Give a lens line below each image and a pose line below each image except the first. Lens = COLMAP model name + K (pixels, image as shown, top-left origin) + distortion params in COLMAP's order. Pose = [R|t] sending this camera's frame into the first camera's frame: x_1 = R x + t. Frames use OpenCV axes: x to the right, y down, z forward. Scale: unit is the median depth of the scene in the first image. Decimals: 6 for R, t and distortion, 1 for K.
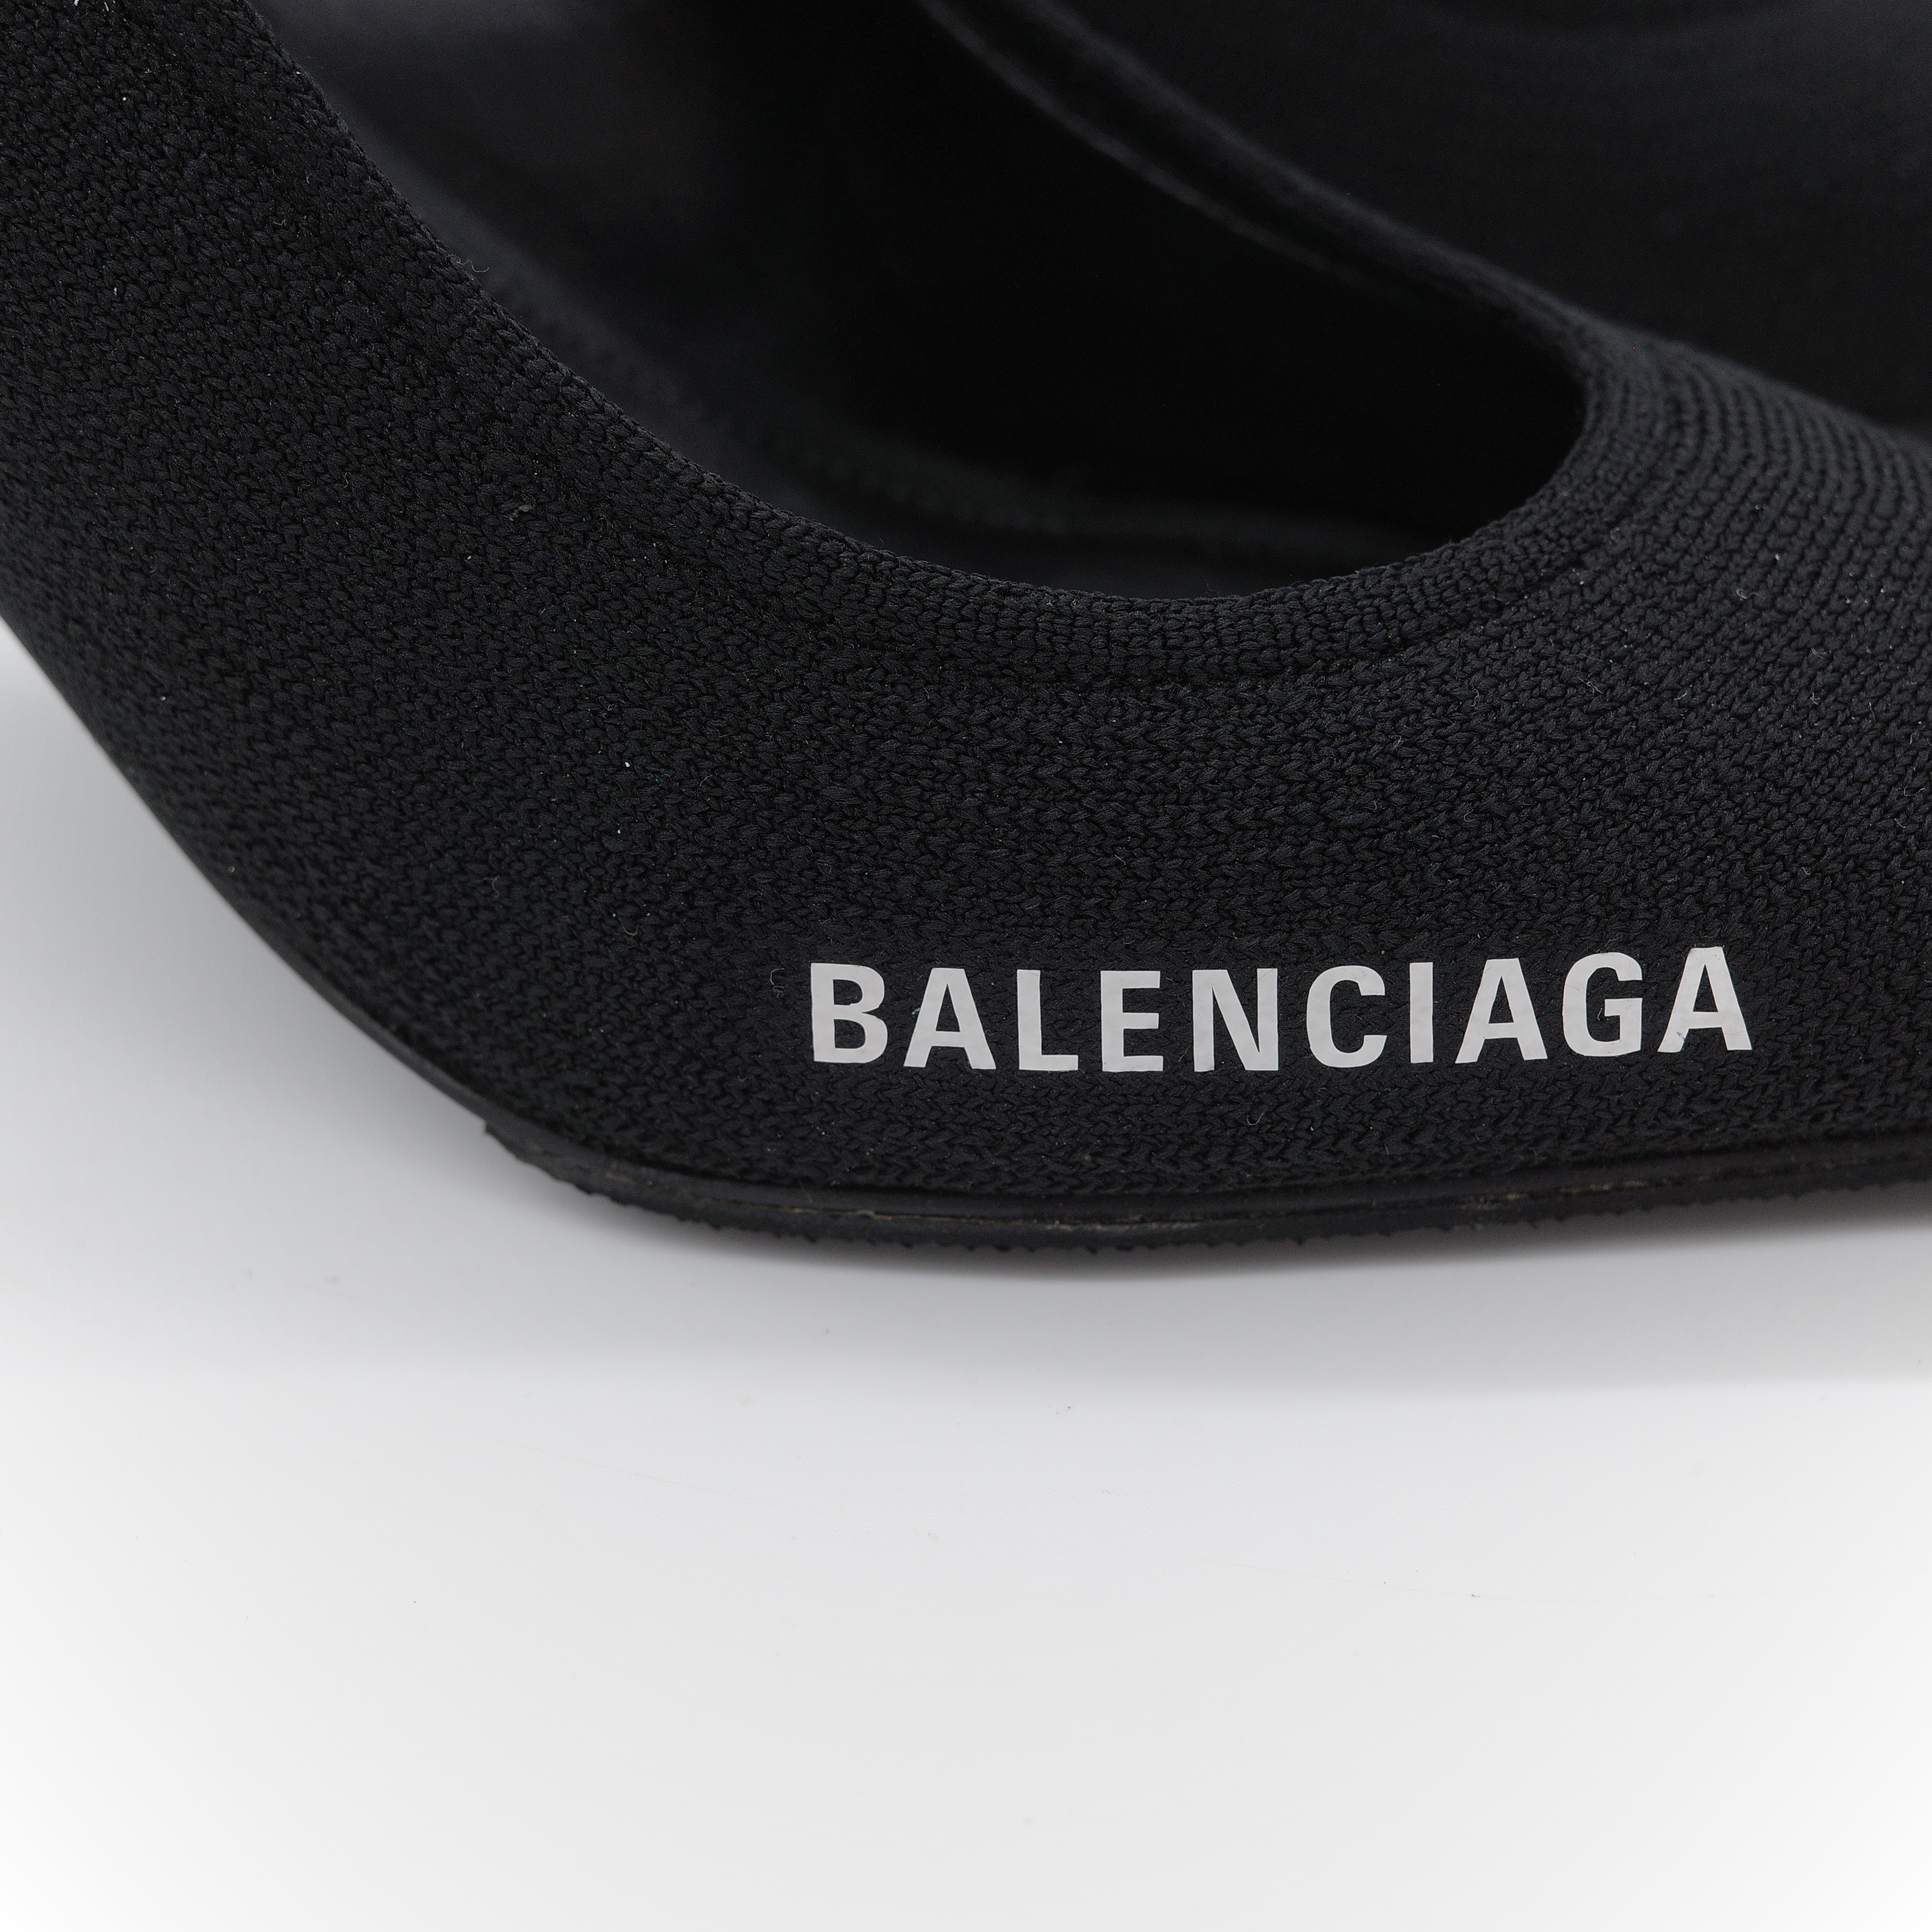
lens RADIAL K [[4109.4, 0, 966.0], [0, 4109.4, 966.0], [0, 0, 1]] dist [0.083644, -0.095161]
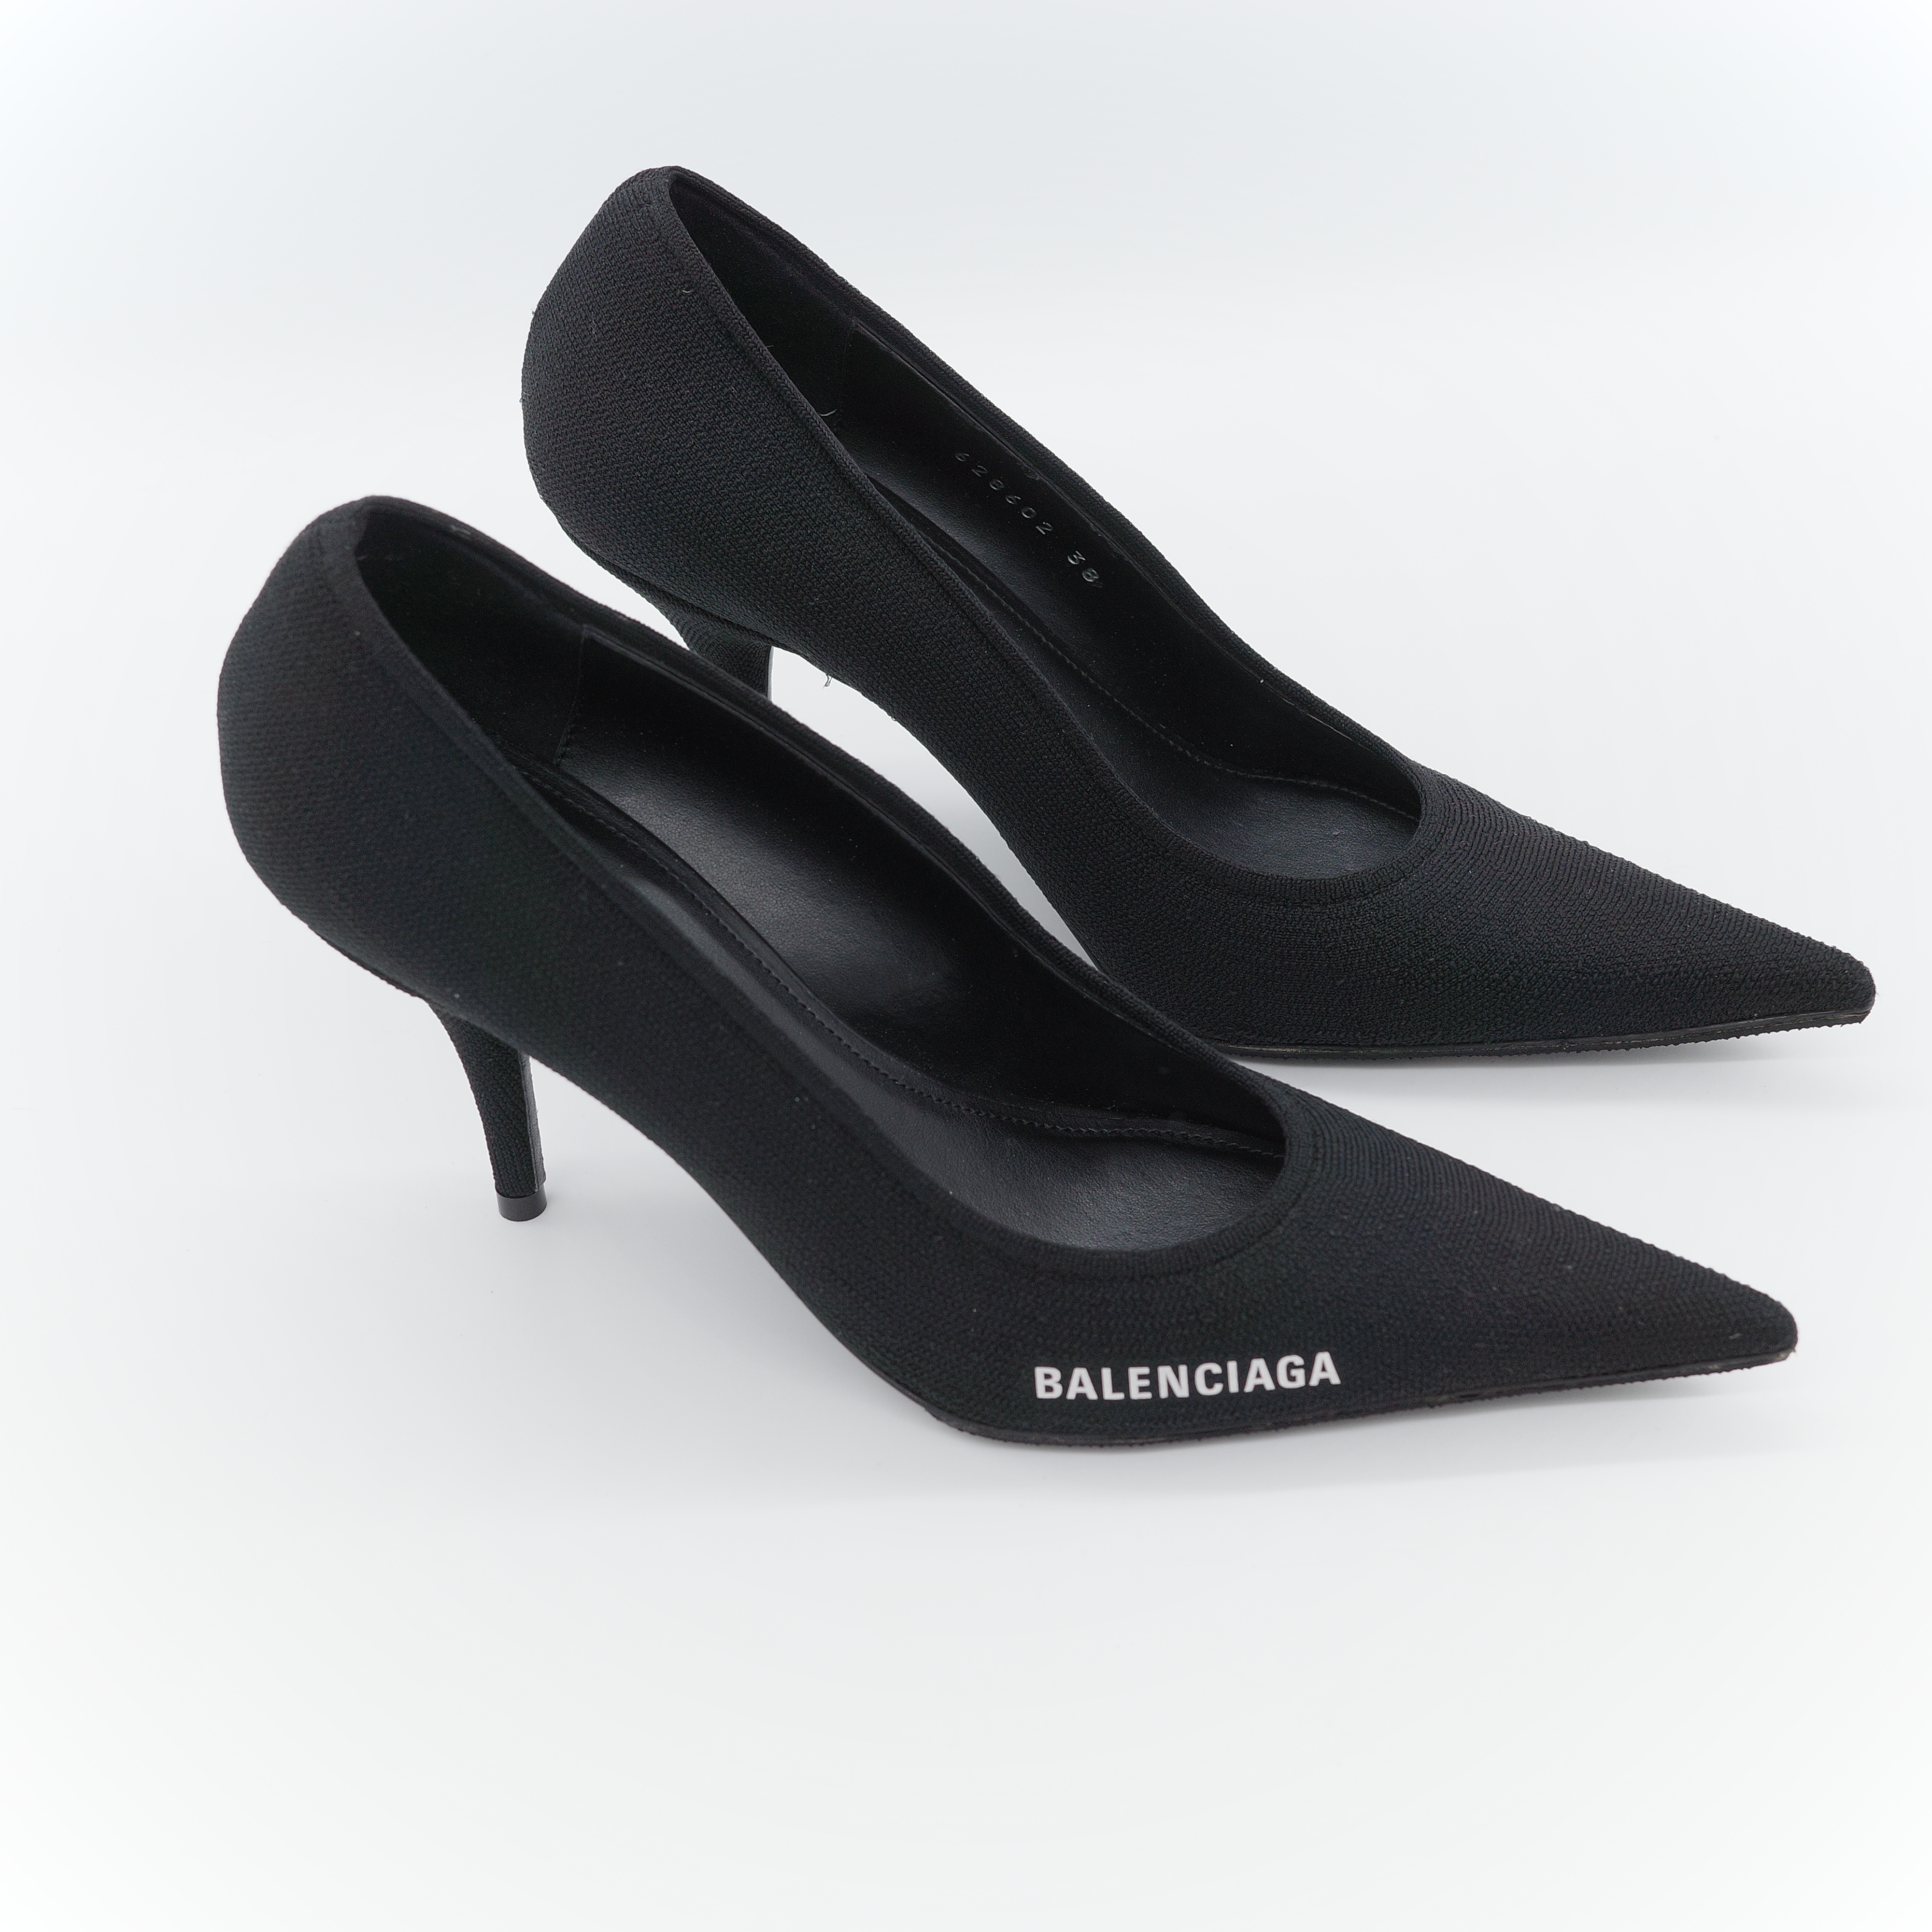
lens RADIAL K [[4109.4, 0, 966.0], [0, 4109.4, 966.0], [0, 0, 1]] dist [0.083644, -0.095161]
pose [[0.998785, -0.046681, -0.015766, -0.027388], [0.048222, 0.991809, 0.118275, -0.672819], [0.010116, -0.118891, 0.992856, -2.049460]]
